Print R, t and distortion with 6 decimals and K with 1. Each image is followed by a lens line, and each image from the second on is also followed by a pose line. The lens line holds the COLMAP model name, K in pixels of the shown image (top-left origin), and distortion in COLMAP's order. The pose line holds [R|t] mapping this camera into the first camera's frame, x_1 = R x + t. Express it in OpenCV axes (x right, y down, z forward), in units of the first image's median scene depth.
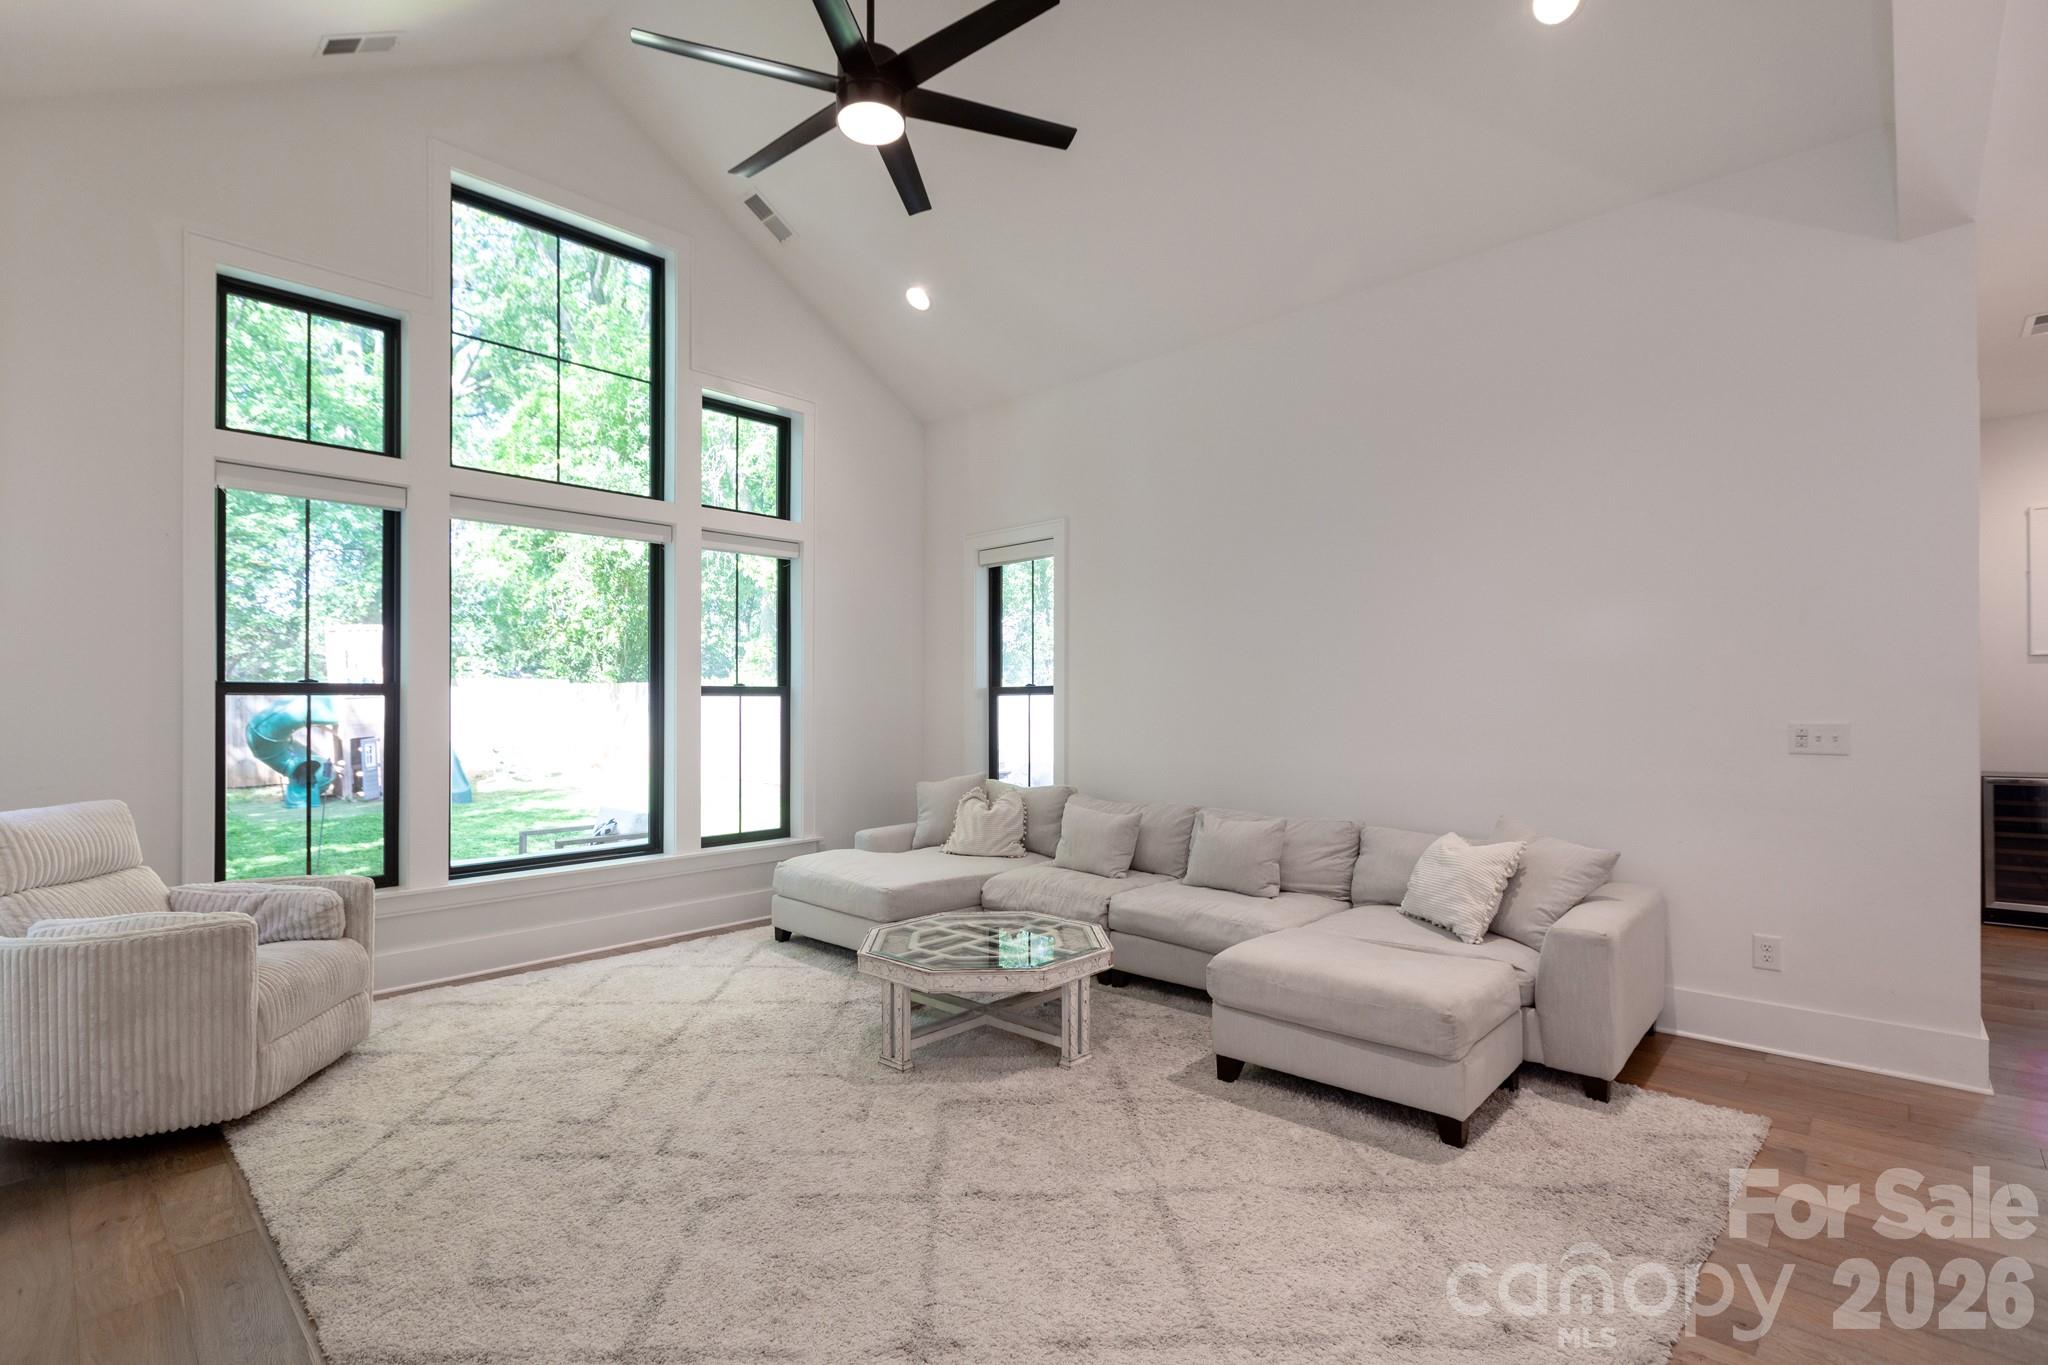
lens RADIAL K [[942.8, 0, 993.6], [0, 942.8, 701.3], [0, 0, 1]] dist [-0.000568, -0.000092]
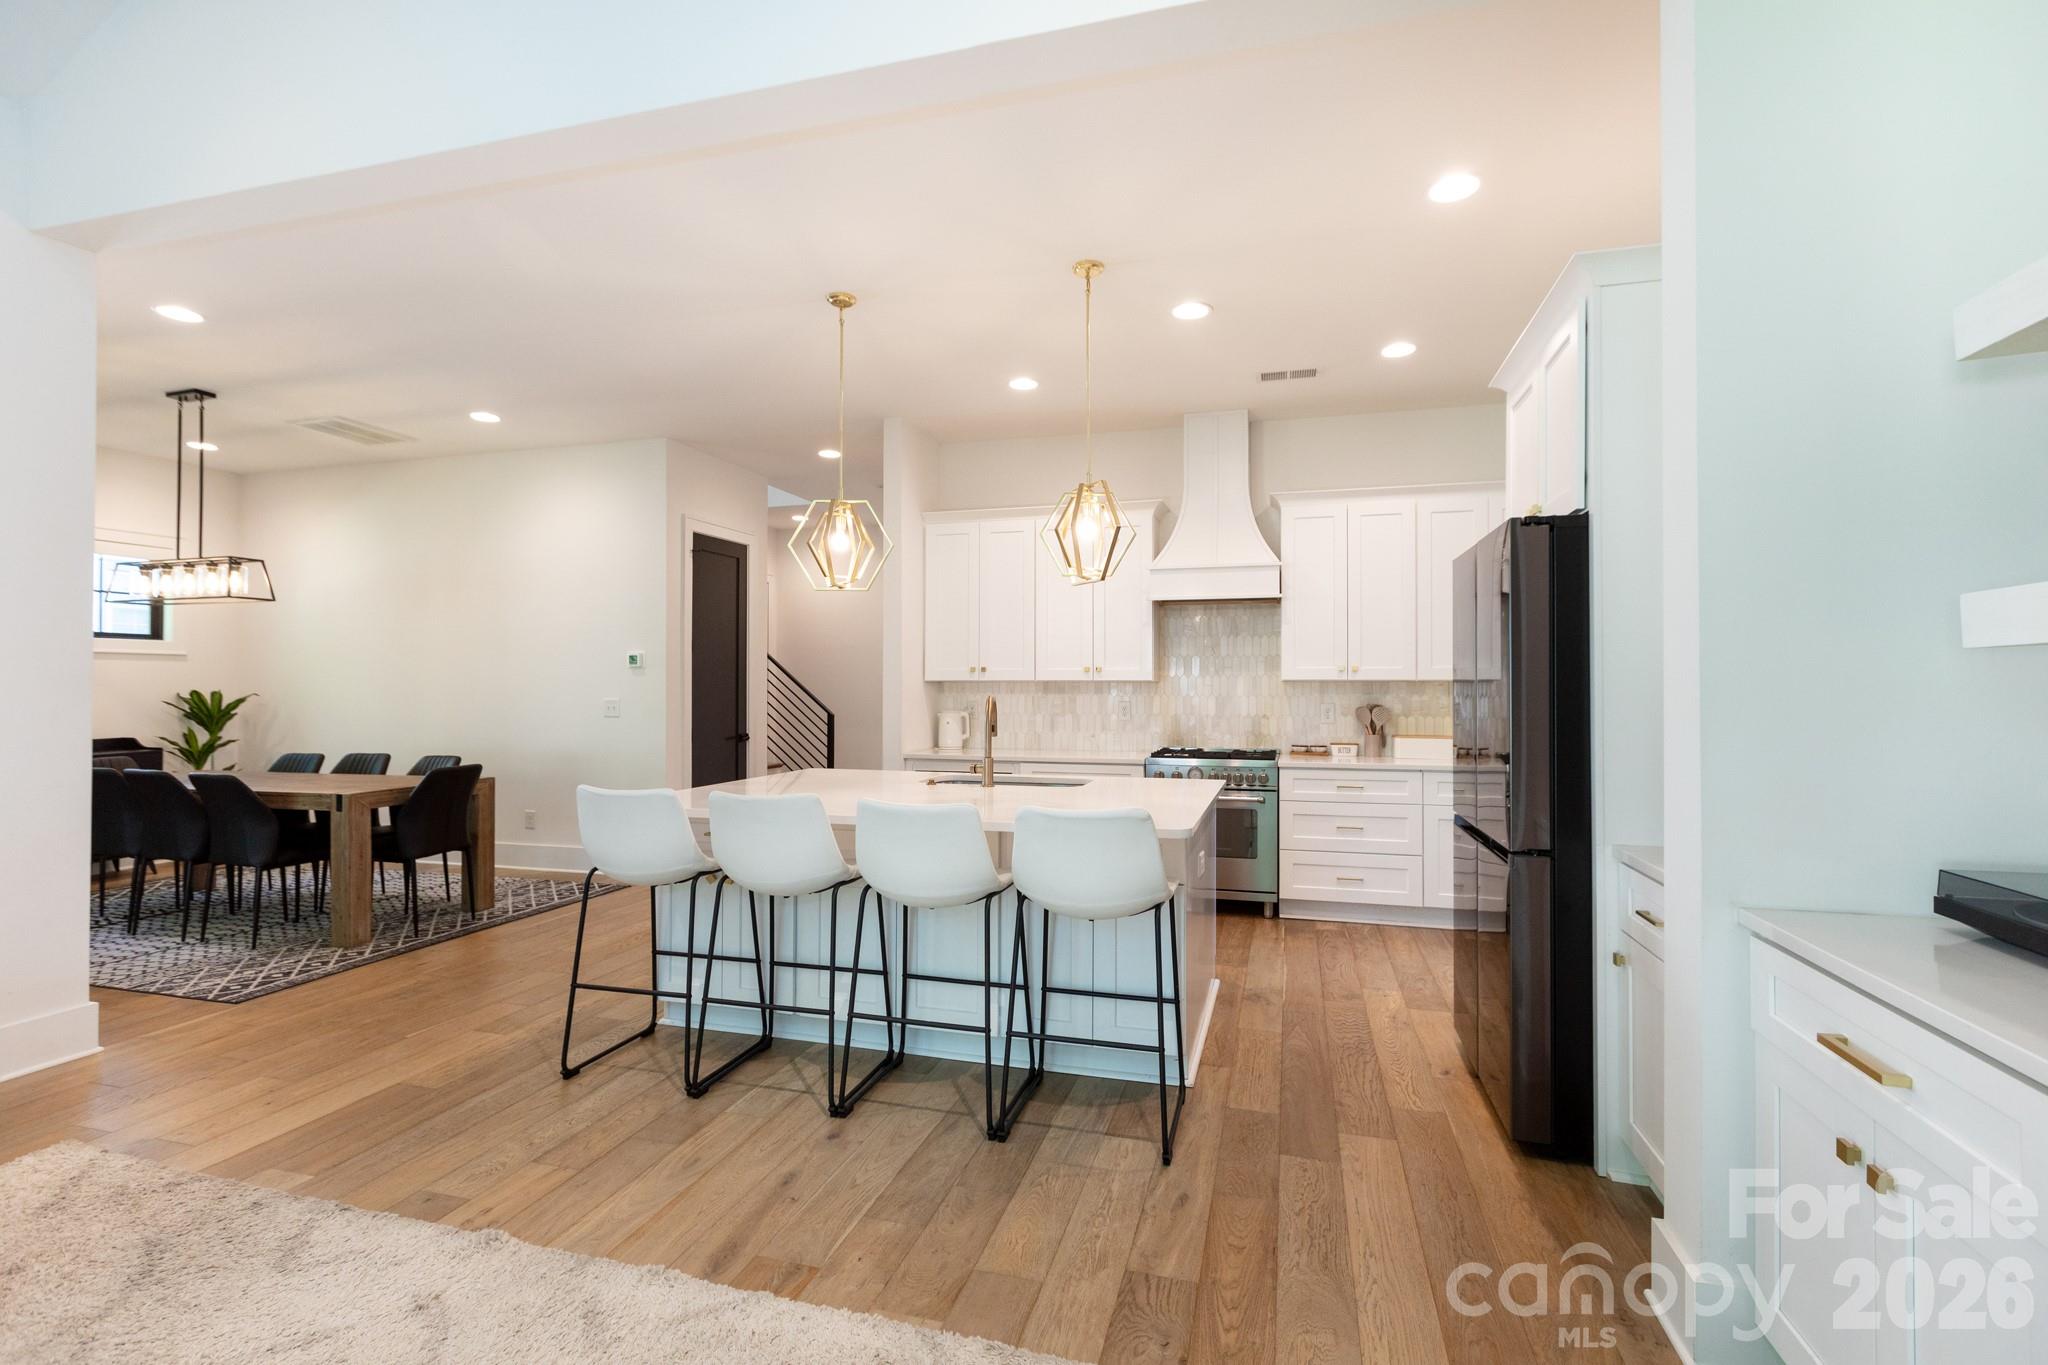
lens RADIAL K [[923.0, 0, 1017.6], [0, 923.0, 676.5], [0, 0, 1]] dist [0.003045, -0.000096]
pose [[-0.470876, 0.017303, 0.882030, -0.299753], [-0.000593, 0.999801, -0.019930, -0.002301], [-0.882199, -0.009908, -0.470773, 0.402477]]
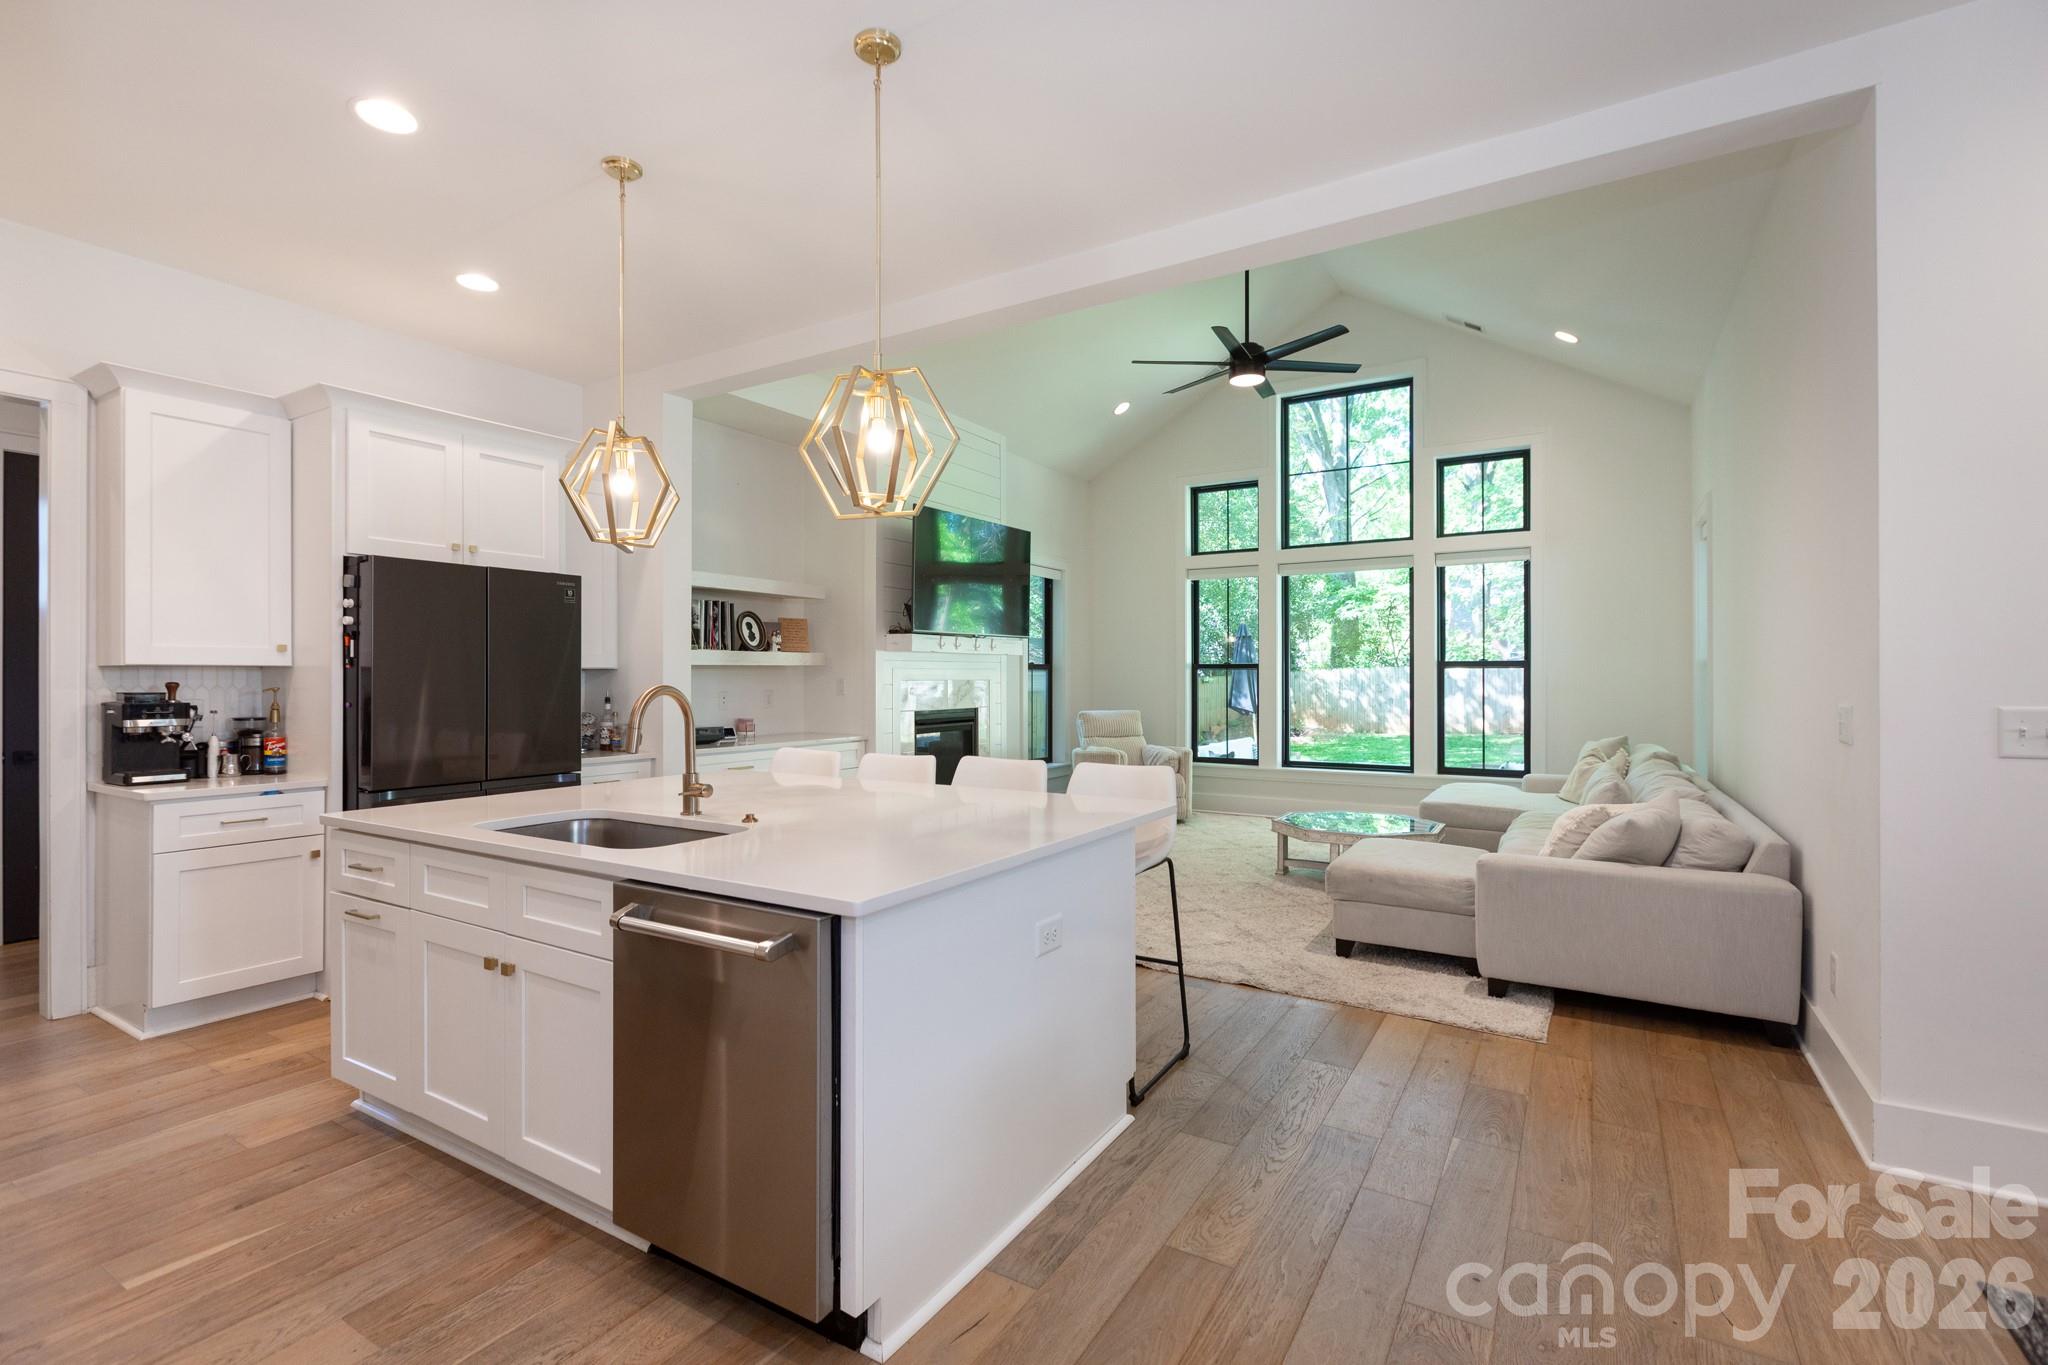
lens RADIAL K [[923.0, 0, 1017.6], [0, 923.0, 676.5], [0, 0, 1]] dist [0.003045, -0.000096]
pose [[0.211072, 0.006883, -0.977446, 1.211303], [0.005620, 0.999950, 0.008255, -0.012087], [0.977454, -0.007236, 0.211022, 0.088721]]
